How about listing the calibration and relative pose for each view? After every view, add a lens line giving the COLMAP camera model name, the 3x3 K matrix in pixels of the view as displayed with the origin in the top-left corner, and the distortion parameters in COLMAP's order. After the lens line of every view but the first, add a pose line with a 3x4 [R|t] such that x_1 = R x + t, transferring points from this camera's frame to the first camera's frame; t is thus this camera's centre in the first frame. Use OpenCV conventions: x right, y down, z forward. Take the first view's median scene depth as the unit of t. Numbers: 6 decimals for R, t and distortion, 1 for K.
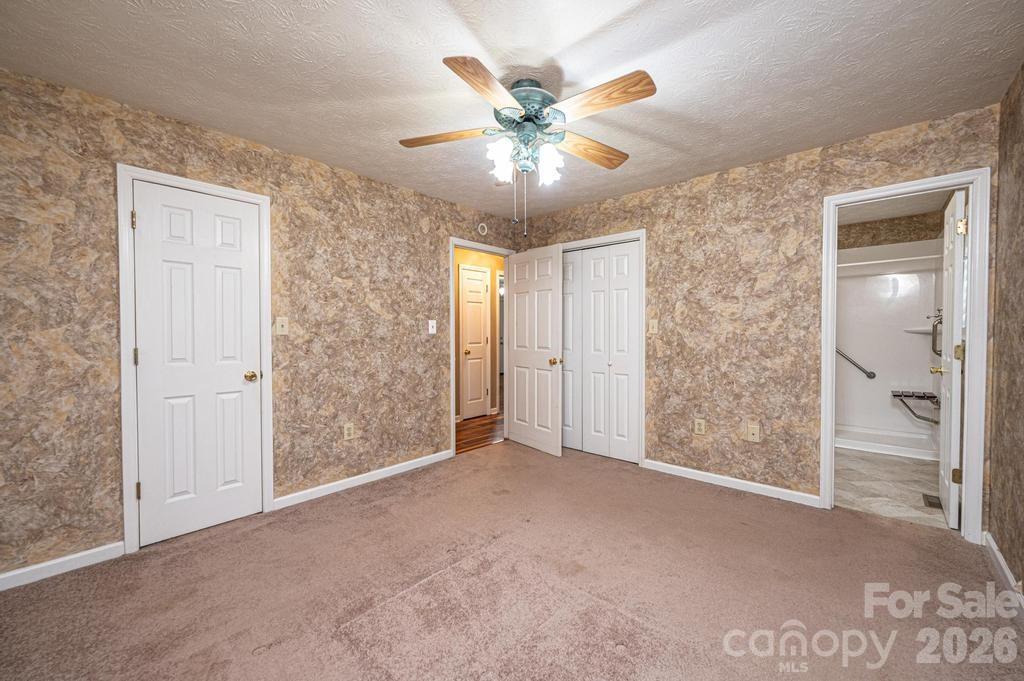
lens RADIAL K [[404.7, 0, 509.0], [0, 404.7, 337.5], [0, 0, 1]] dist [-0.000502, 0.000452]
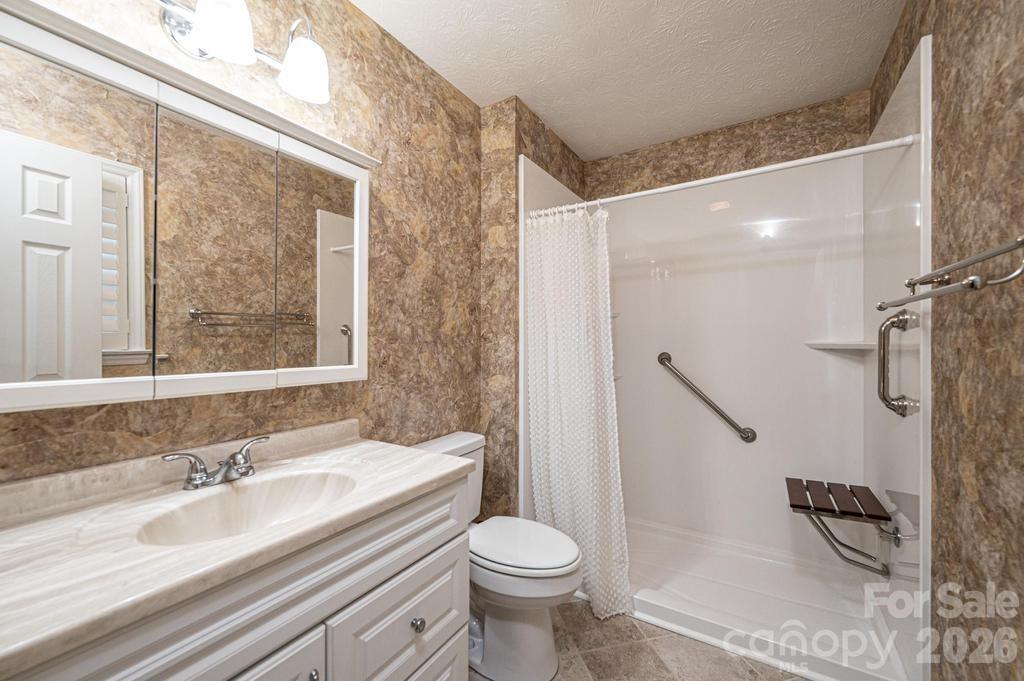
lens RADIAL K [[404.7, 0, 516.4], [0, 404.7, 342.2], [0, 0, 1]] dist [-0.000502, 0.000452]
pose [[0.980151, -0.001434, 0.198249, 0.533167], [0.005154, 0.999820, -0.018251, -0.013467], [-0.198187, 0.018910, 0.979982, 0.584691]]
